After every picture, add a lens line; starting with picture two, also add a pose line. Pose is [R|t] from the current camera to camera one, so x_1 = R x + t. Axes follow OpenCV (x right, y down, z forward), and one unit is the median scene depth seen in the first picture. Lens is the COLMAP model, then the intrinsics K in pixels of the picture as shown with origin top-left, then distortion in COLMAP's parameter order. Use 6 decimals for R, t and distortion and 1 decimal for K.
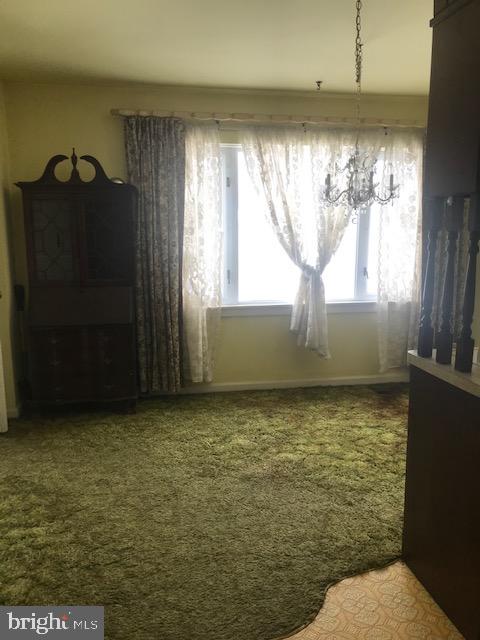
lens RADIAL K [[527.9, 0, 241.6], [0, 527.9, 317.6], [0, 0, 1]] dist [0.012286, -0.006406]
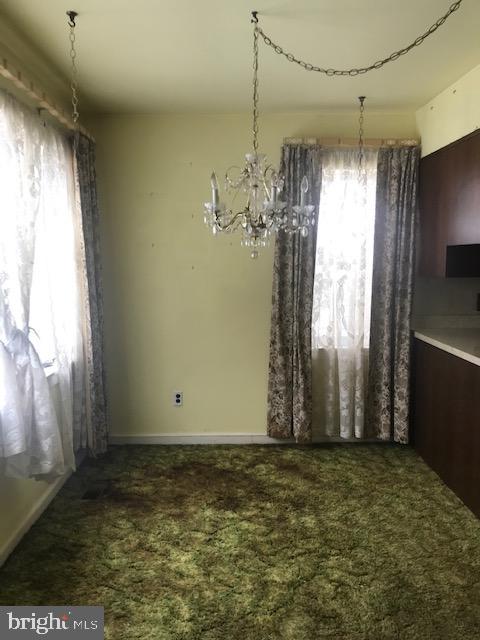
lens RADIAL K [[527.9, 0, 241.4], [0, 527.9, 325.6], [0, 0, 1]] dist [0.012286, -0.006406]
pose [[0.172261, -0.126464, 0.976900, -0.396741], [0.162164, 0.981835, 0.098507, -0.130118], [-0.971612, 0.141449, 0.189640, 0.710321]]
